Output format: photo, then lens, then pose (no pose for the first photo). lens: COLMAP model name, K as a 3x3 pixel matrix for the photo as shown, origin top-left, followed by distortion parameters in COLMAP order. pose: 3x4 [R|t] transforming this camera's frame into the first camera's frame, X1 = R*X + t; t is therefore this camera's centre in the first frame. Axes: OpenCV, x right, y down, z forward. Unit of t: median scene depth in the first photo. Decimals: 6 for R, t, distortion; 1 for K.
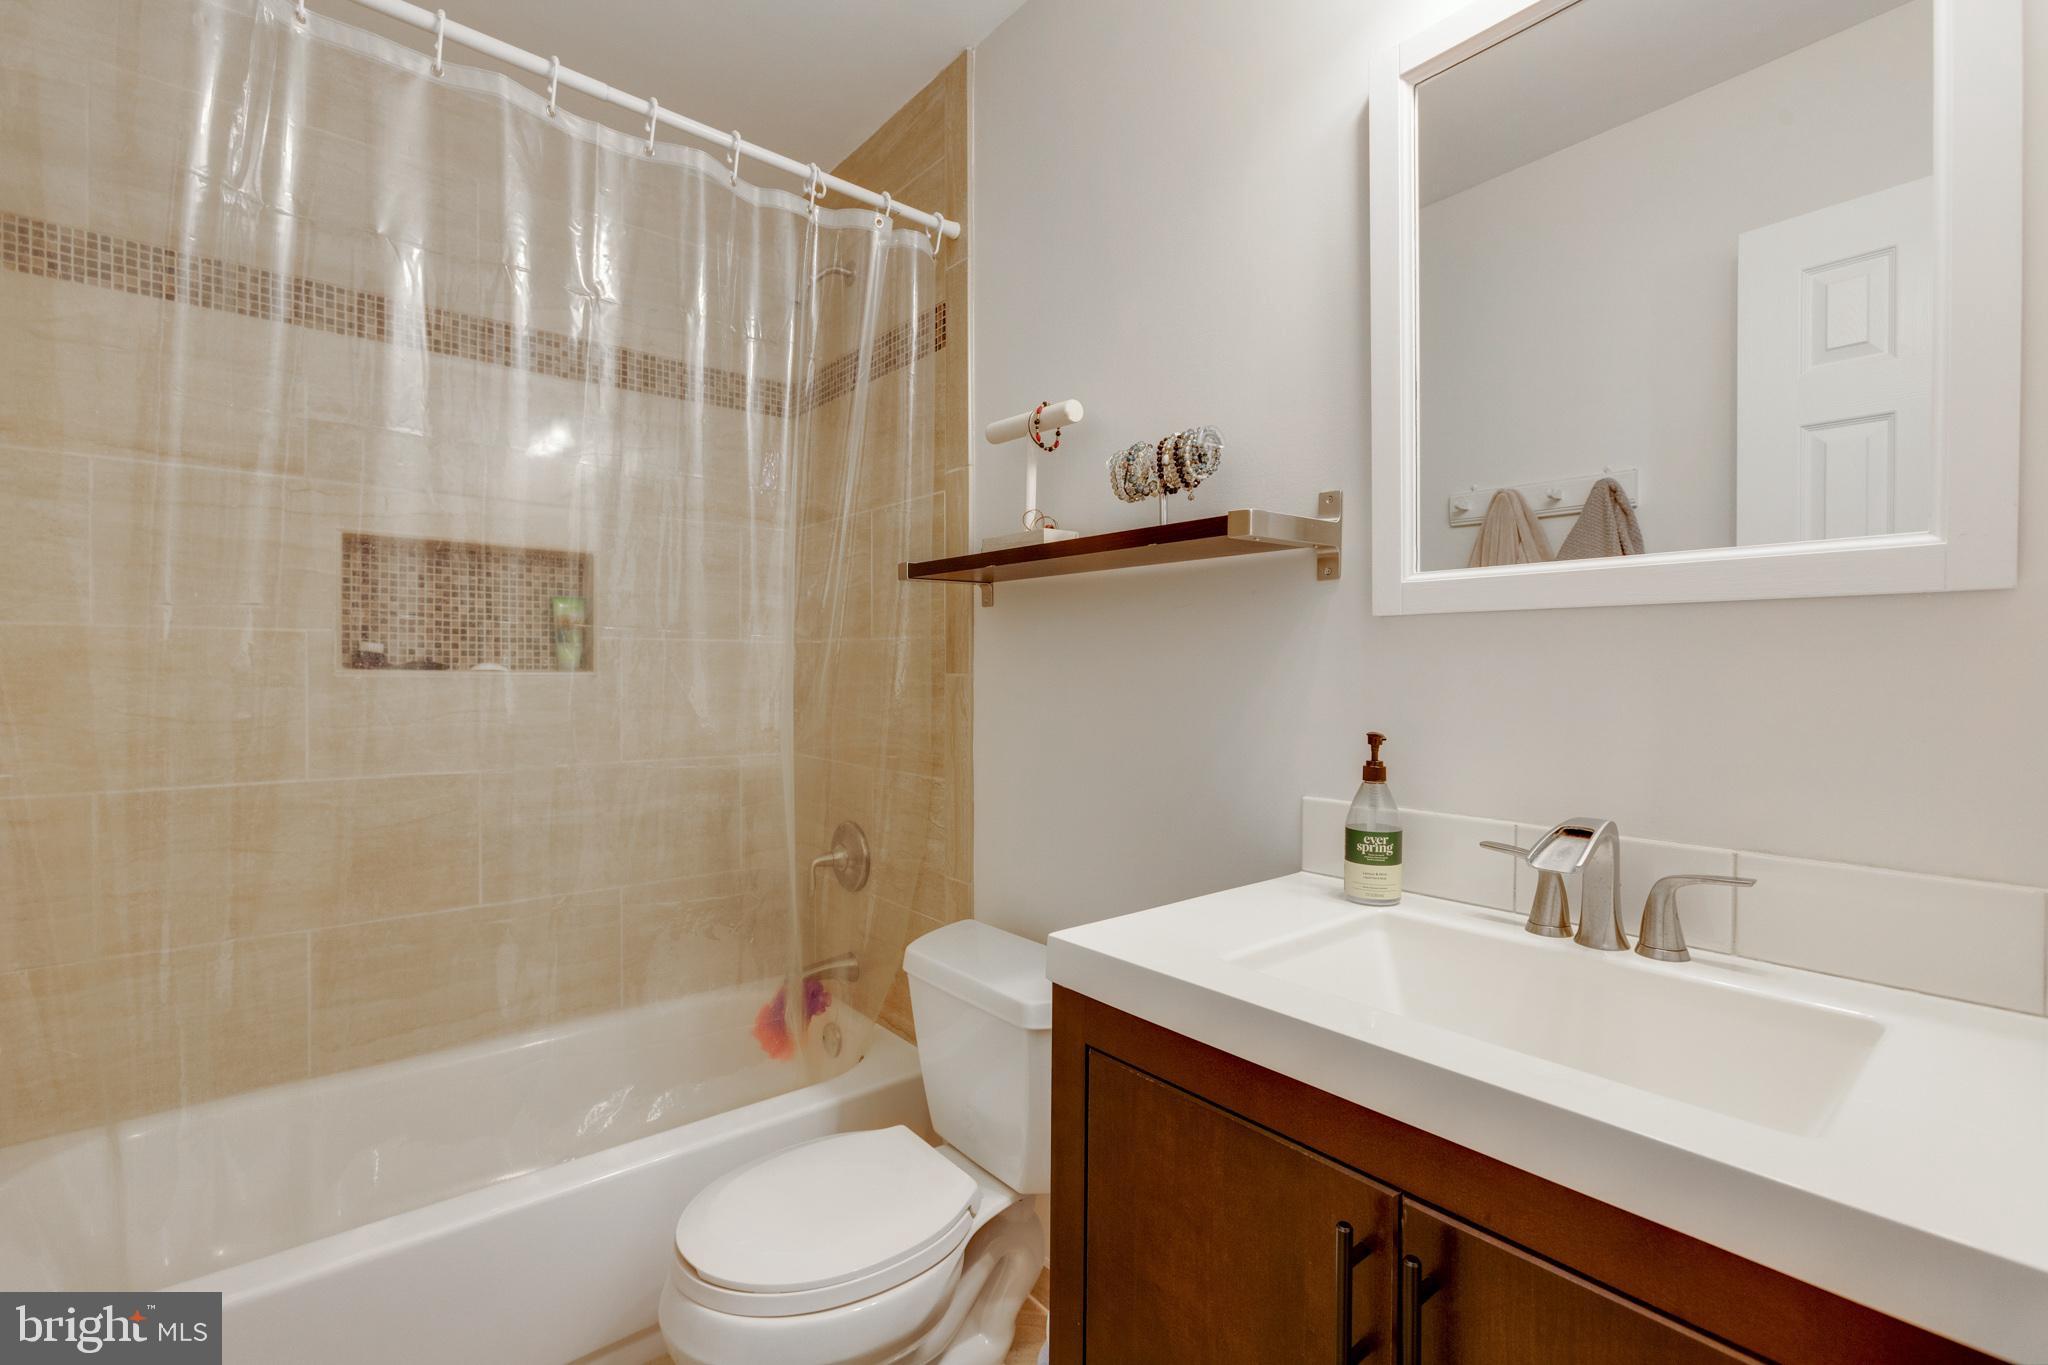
lens RADIAL K [[896.4, 0, 1024.0], [0, 896.4, 682.5], [0, 0, 1]] dist [-0.009279, 0.000724]
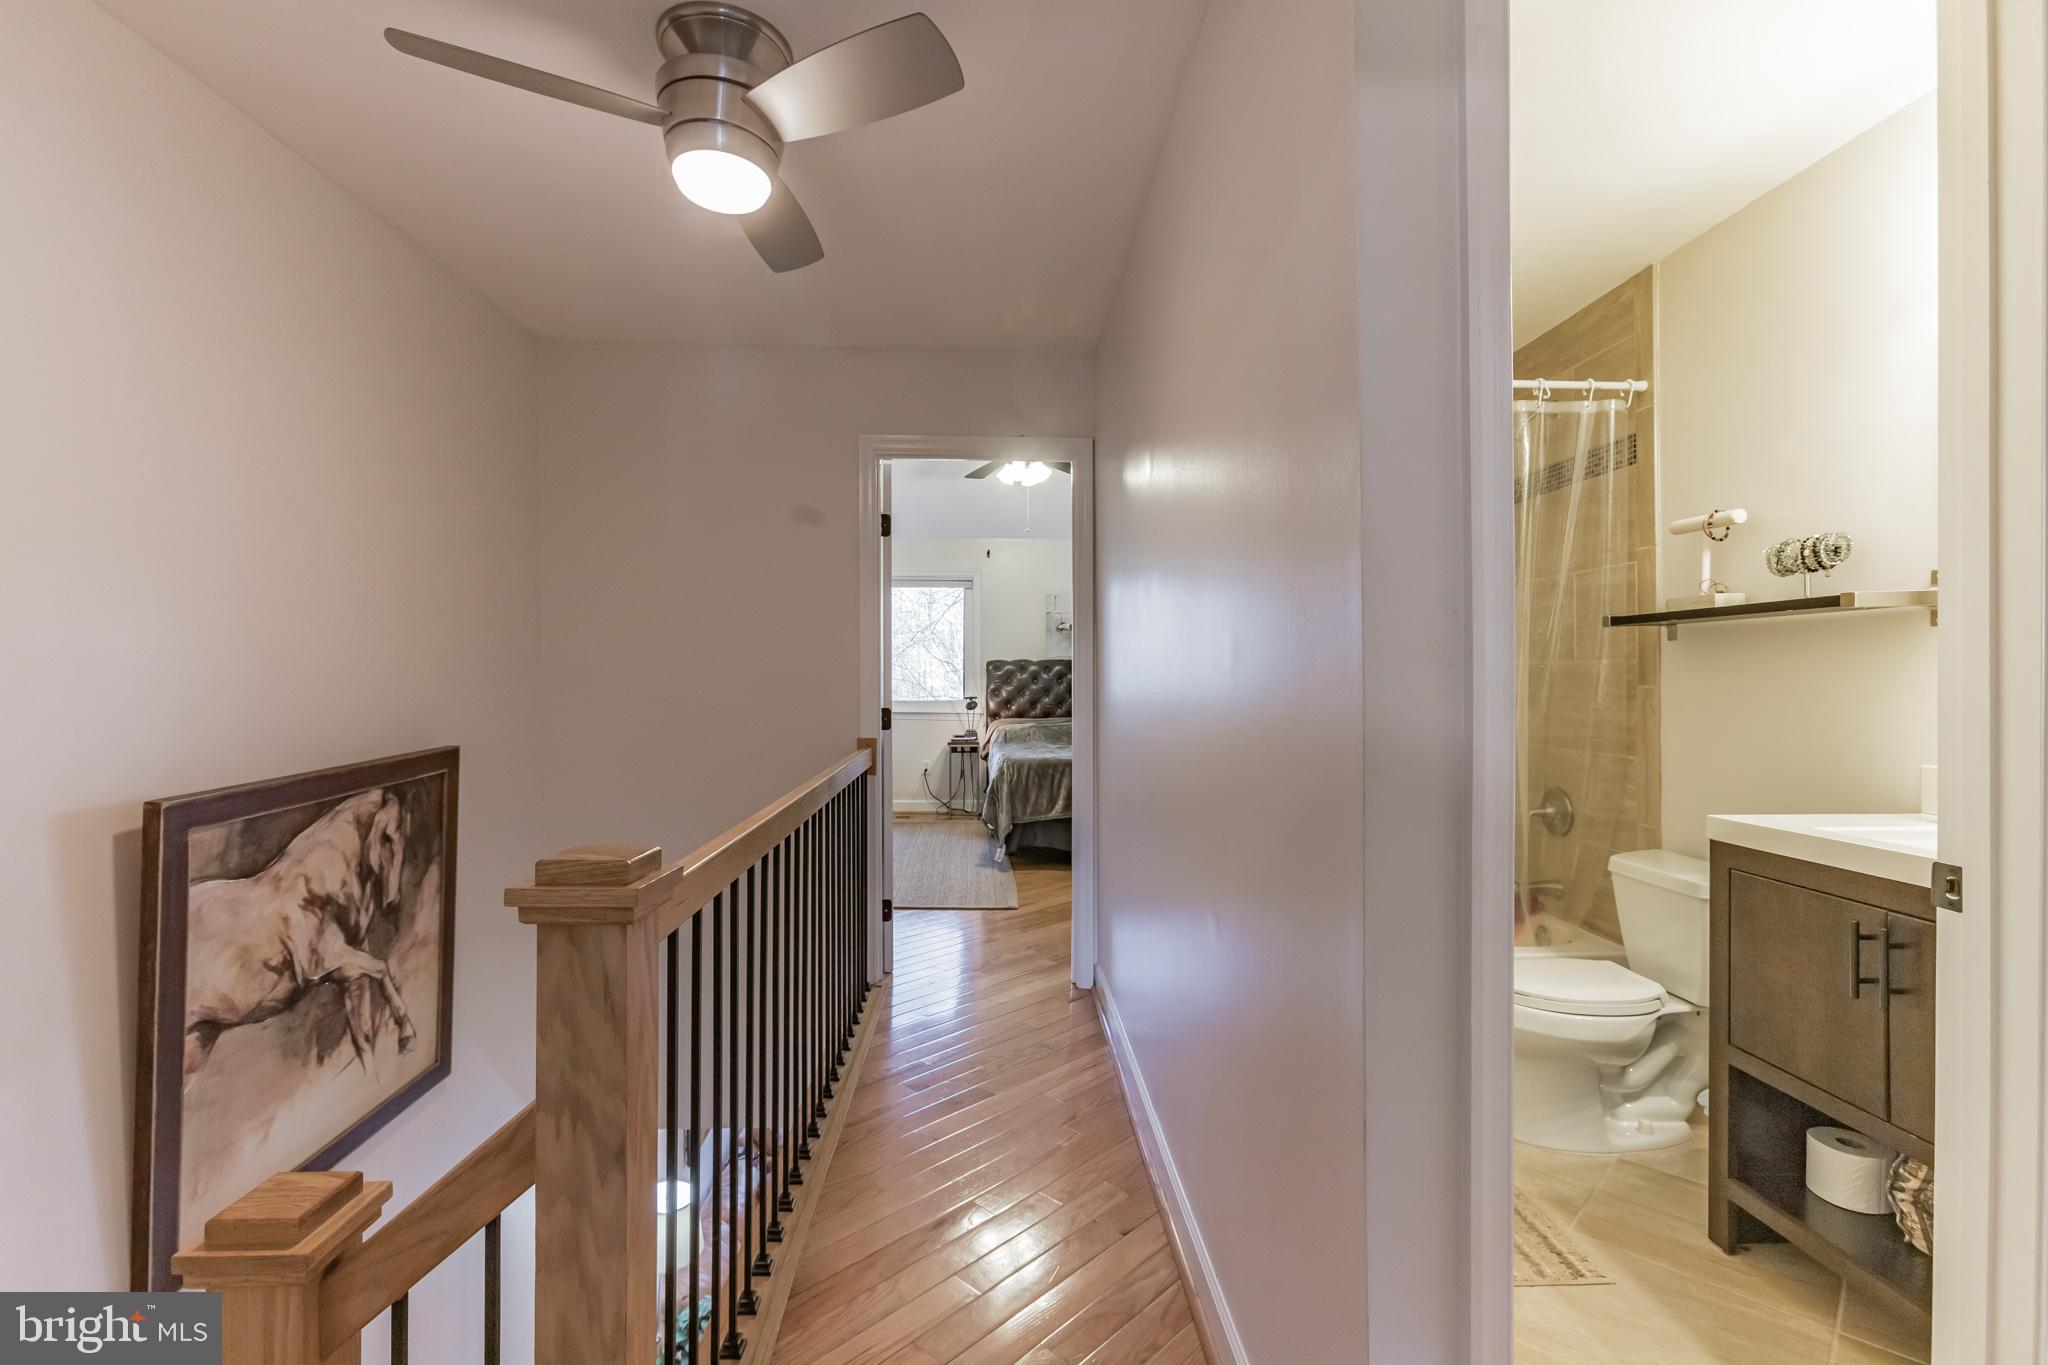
lens RADIAL K [[896.4, 0, 1024.0], [0, 896.4, 682.5], [0, 0, 1]] dist [-0.009279, 0.000724]
pose [[0.780593, -0.003871, -0.625028, 0.045645], [-0.000989, 0.999972, -0.007430, -0.003448], [0.625039, 0.006418, 0.780567, -0.839686]]
